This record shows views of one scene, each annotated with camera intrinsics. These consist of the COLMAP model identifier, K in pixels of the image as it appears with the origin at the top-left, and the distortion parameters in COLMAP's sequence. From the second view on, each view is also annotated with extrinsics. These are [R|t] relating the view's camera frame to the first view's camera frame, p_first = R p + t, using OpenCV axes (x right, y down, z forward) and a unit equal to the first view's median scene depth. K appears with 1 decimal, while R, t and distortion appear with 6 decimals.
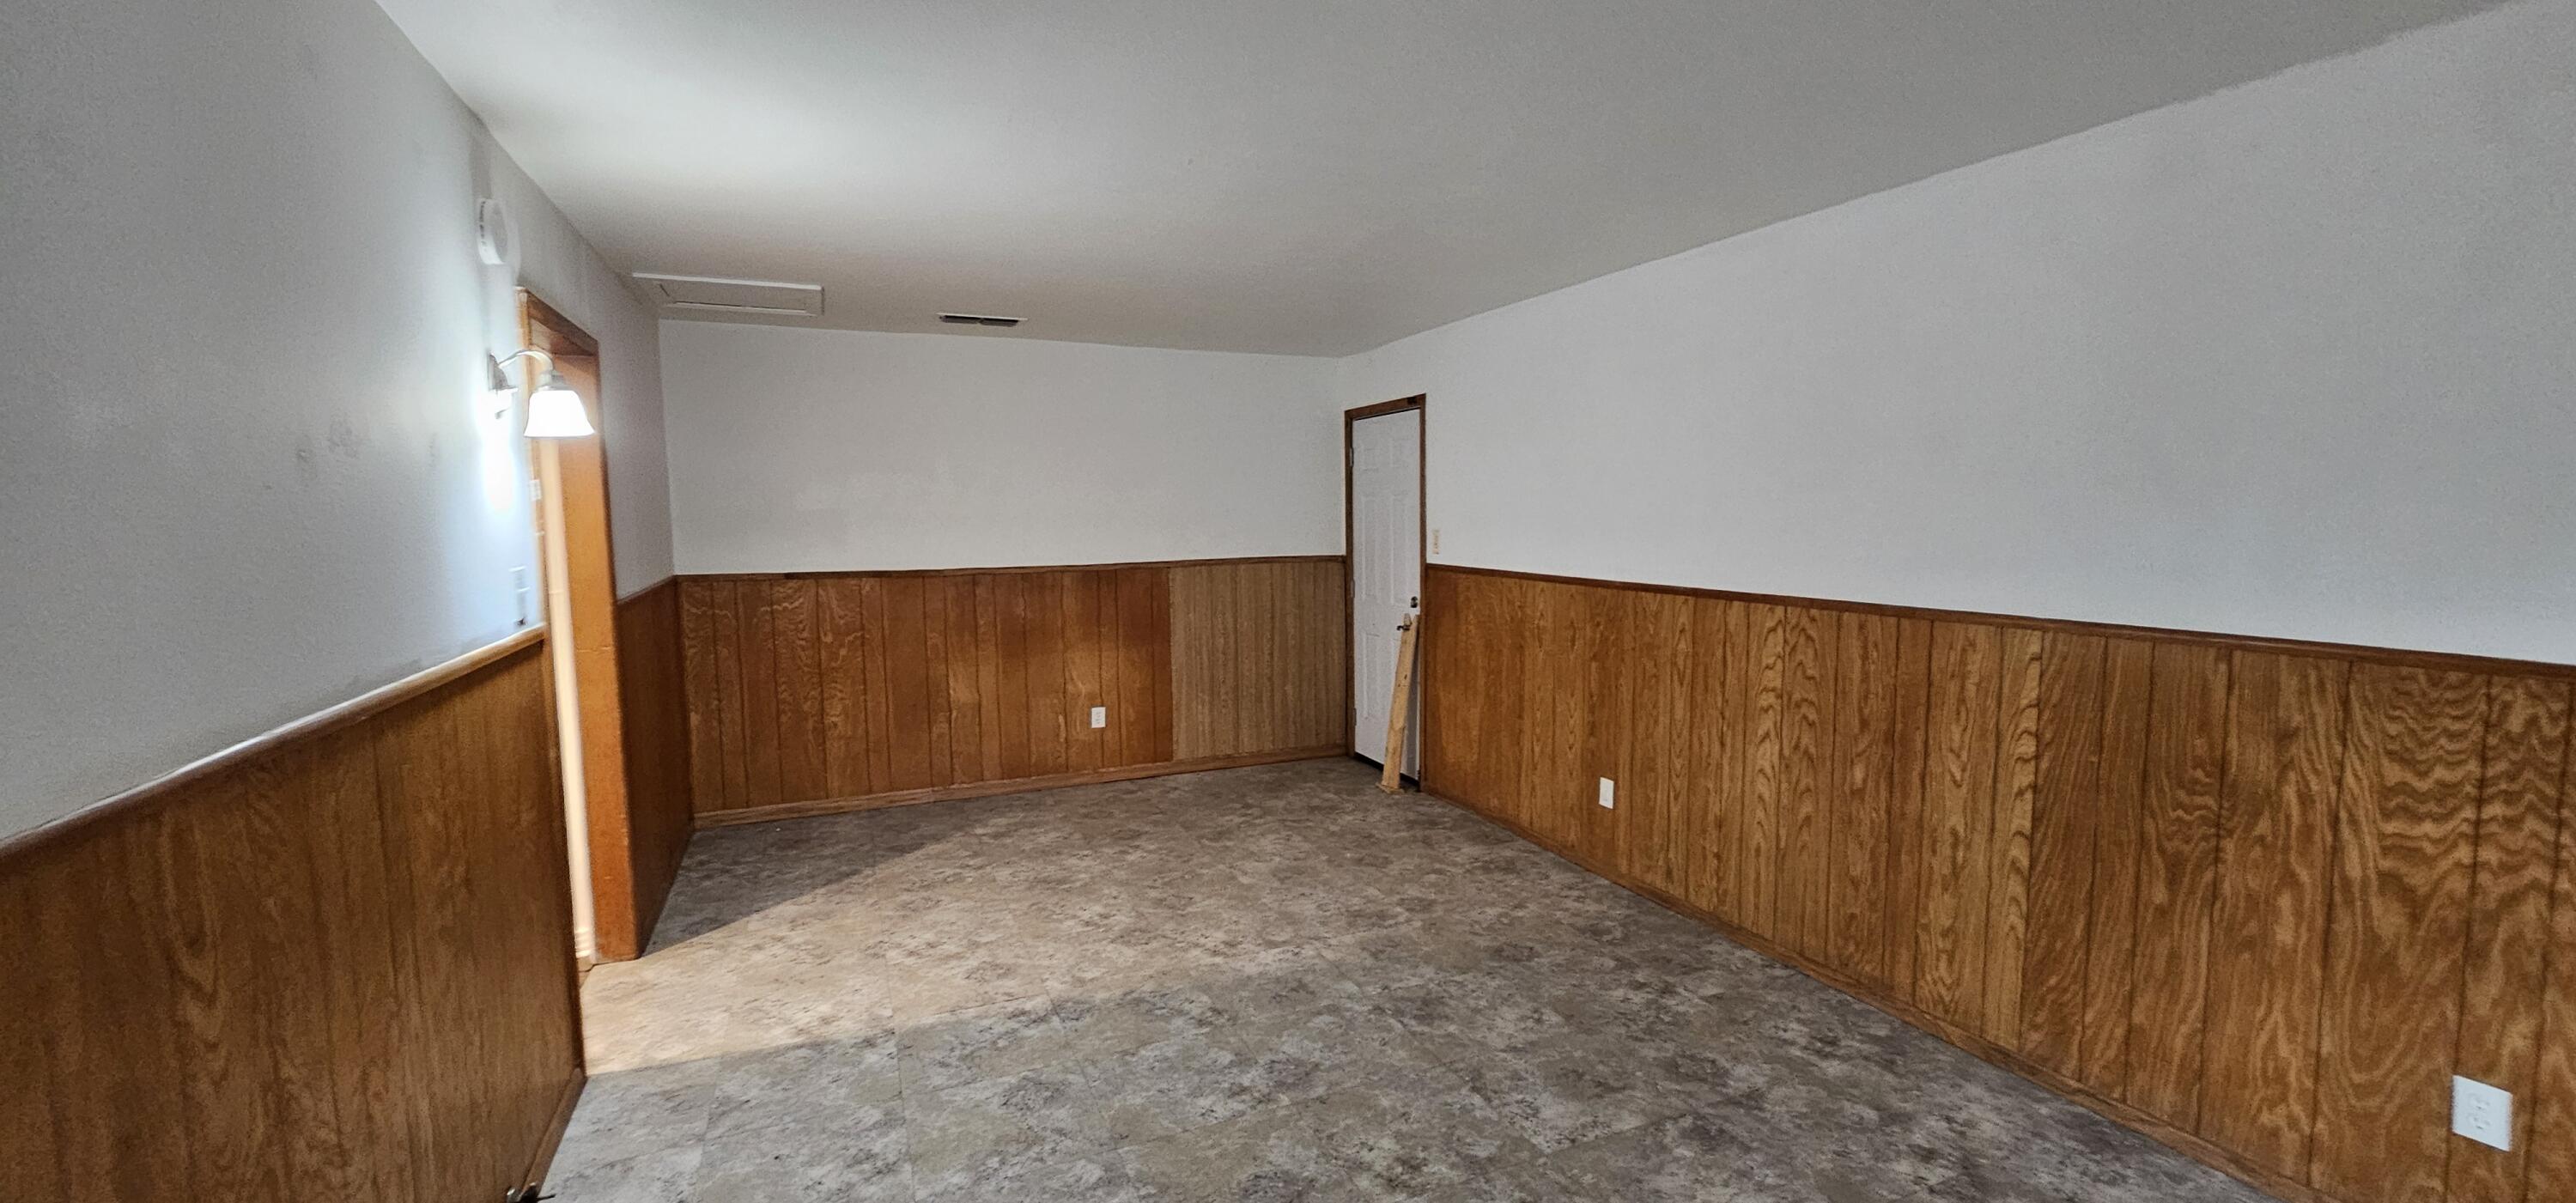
lens RADIAL K [[1055.8, 0, 1293.4], [0, 1055.8, 601.0], [0, 0, 1]] dist [-0.002043, 0.000136]
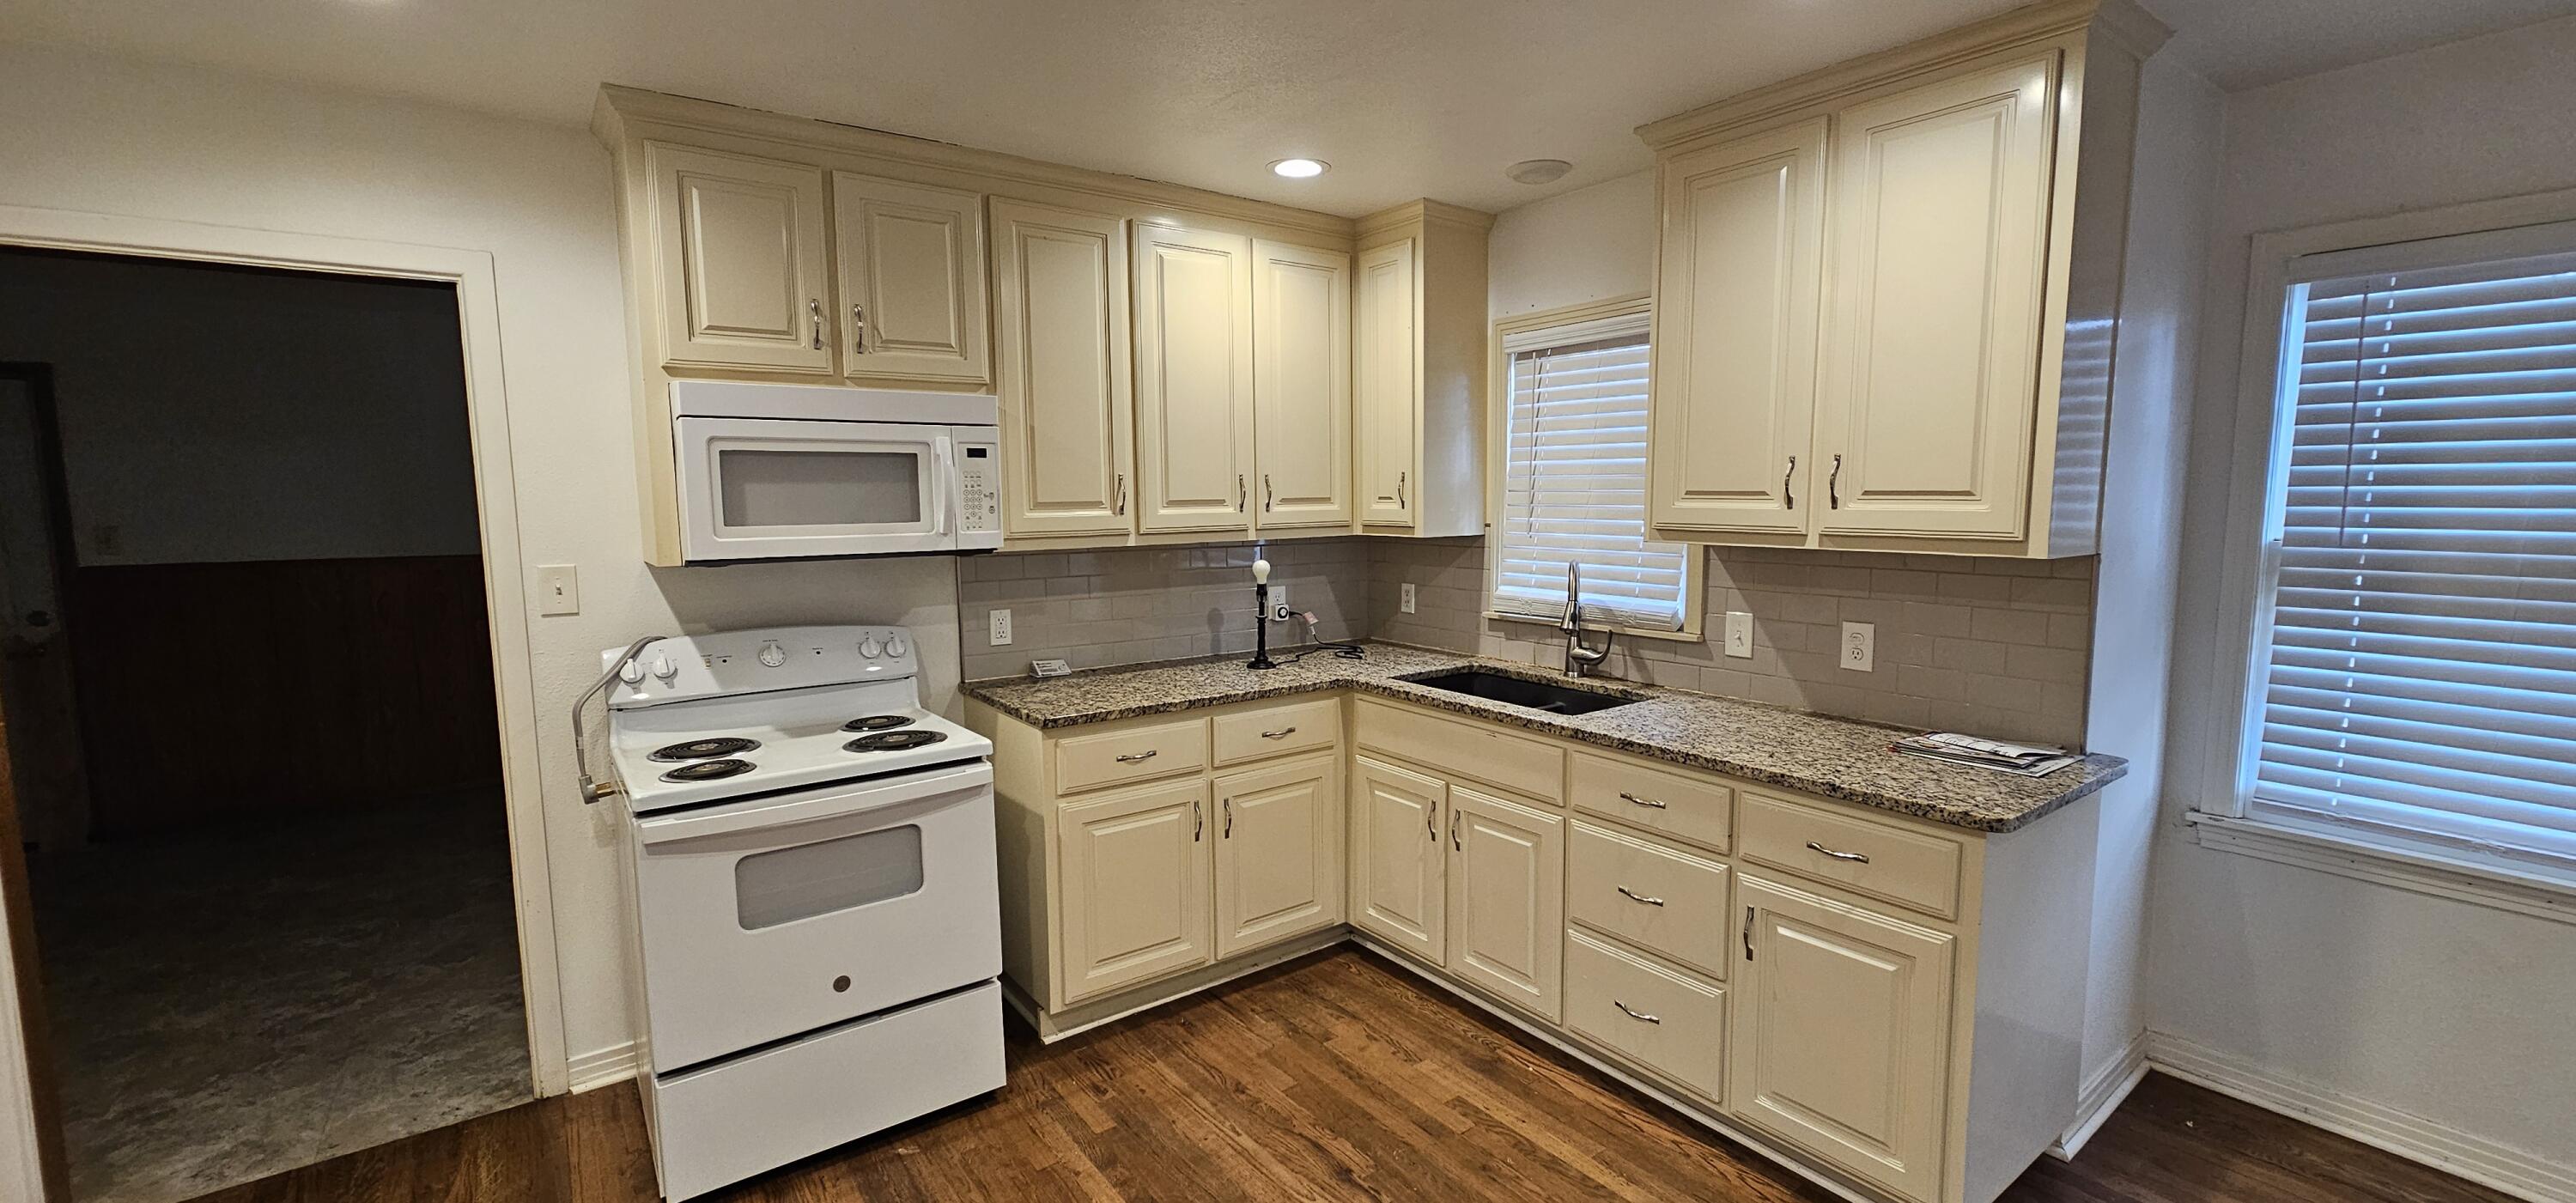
lens RADIAL K [[1055.8, 0, 1289.1], [0, 1055.8, 613.0], [0, 0, 1]] dist [-0.002043, 0.000136]
pose [[-0.217396, -0.102073, 0.970732, -1.440041], [0.094800, 0.987607, 0.125078, -0.021800], [-0.971469, 0.119217, -0.205025, 0.403532]]
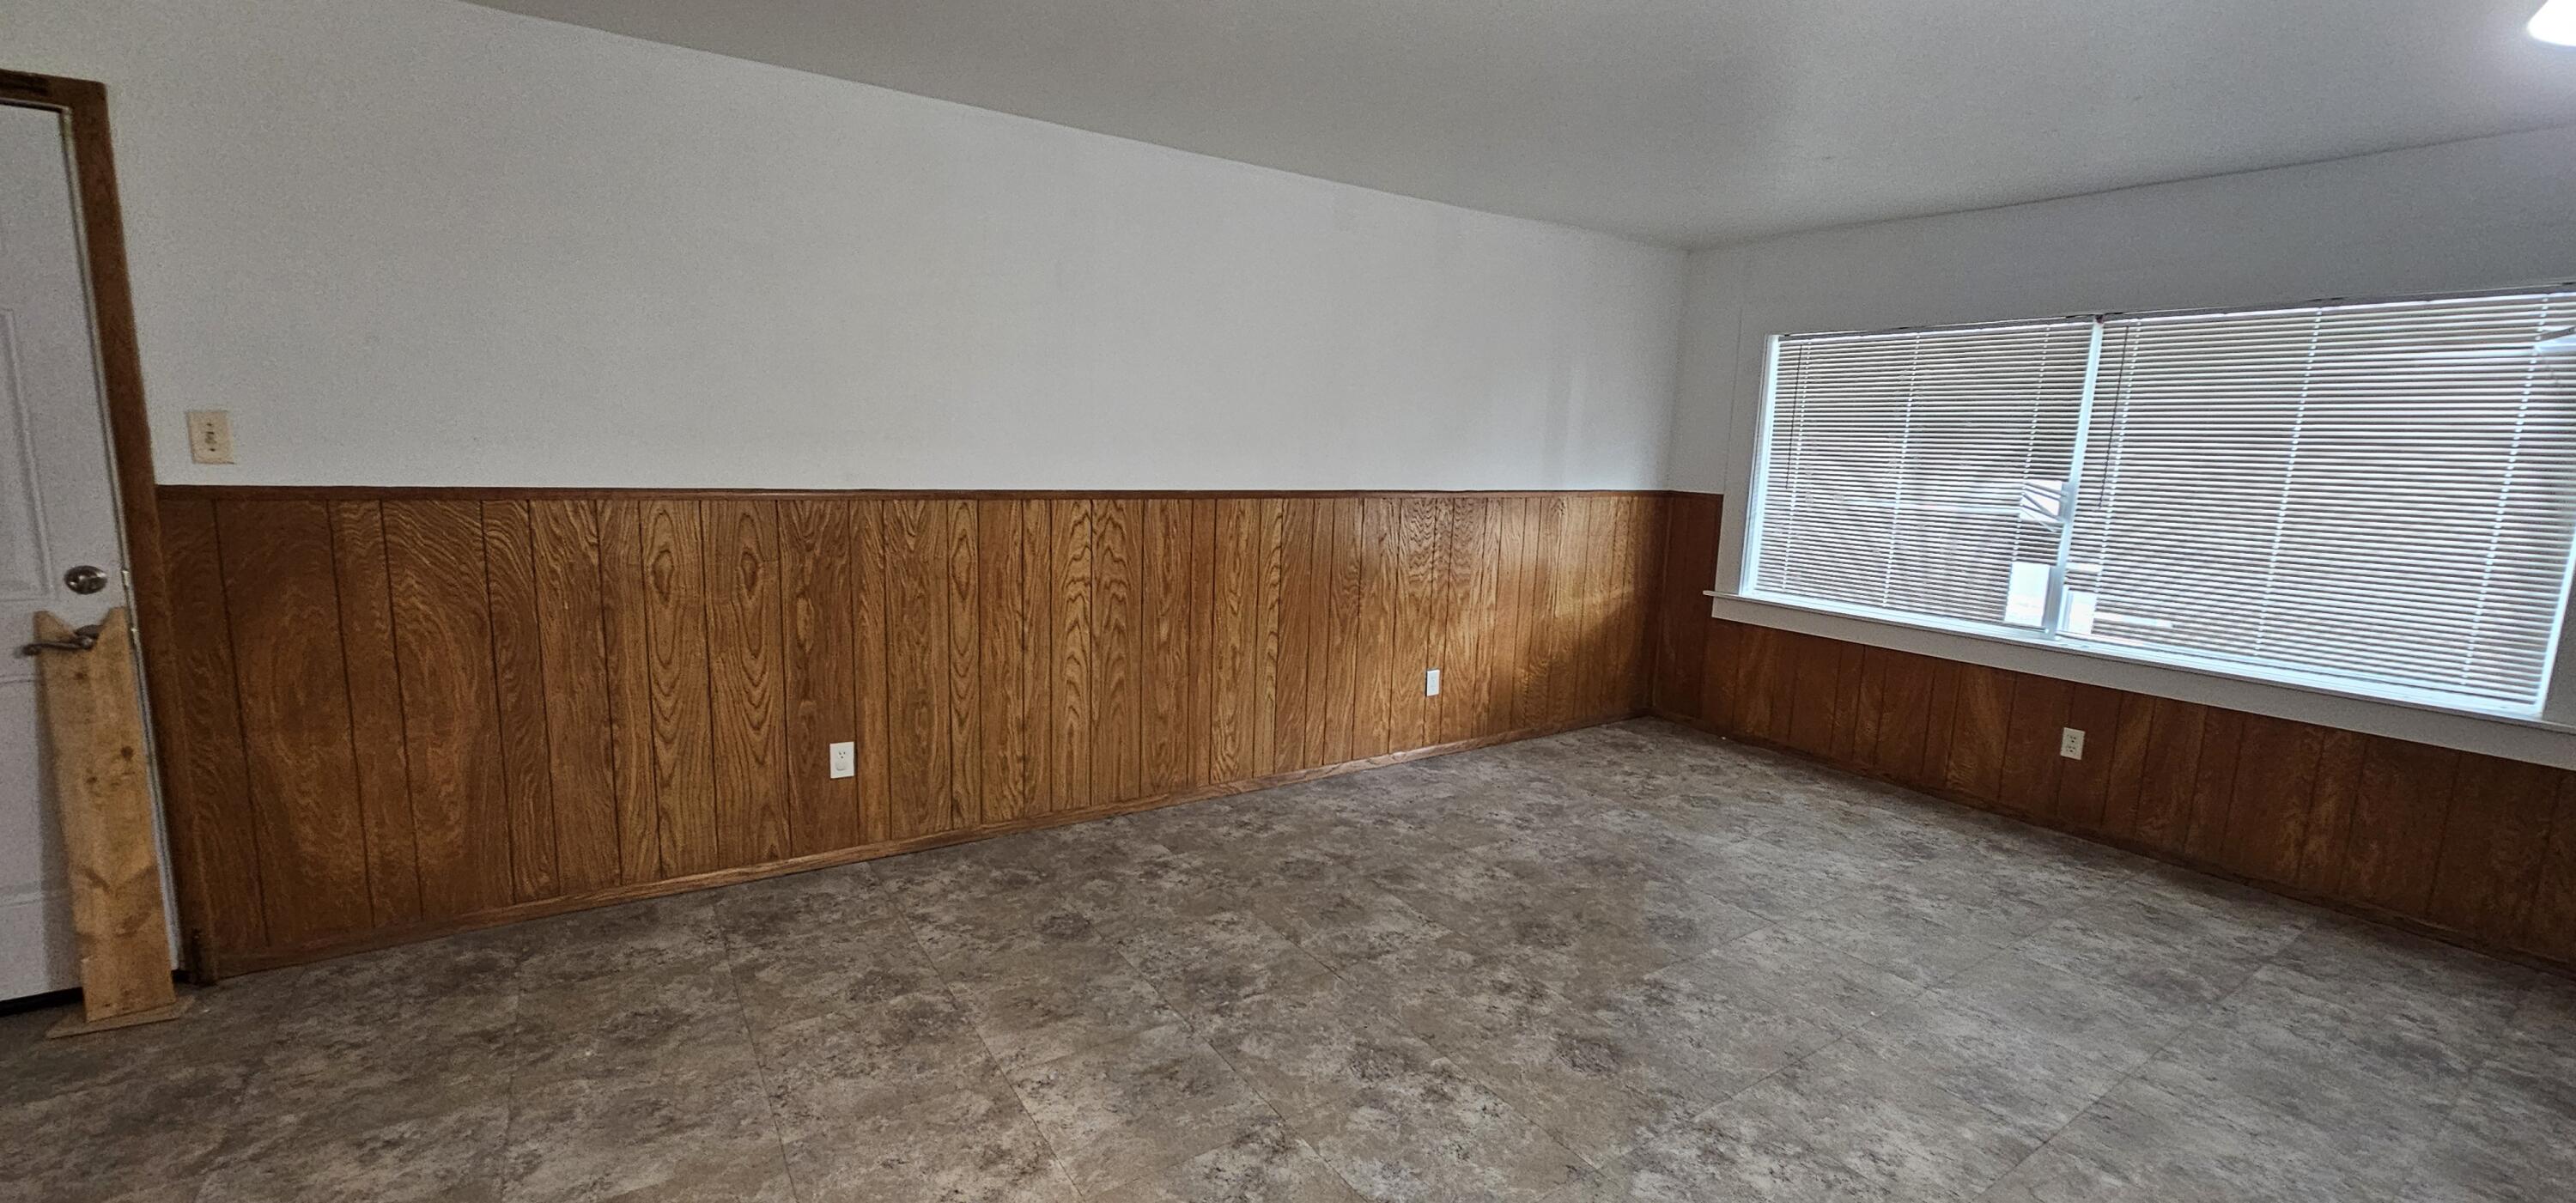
lens RADIAL K [[1055.8, 0, 1295.4], [0, 1055.8, 607.8], [0, 0, 1]] dist [-0.002043, 0.000136]
pose [[-0.183209, -0.155541, 0.970691, -0.643250], [0.051261, 0.984549, 0.167437, -0.056624], [-0.981737, 0.080434, -0.172405, 0.992616]]
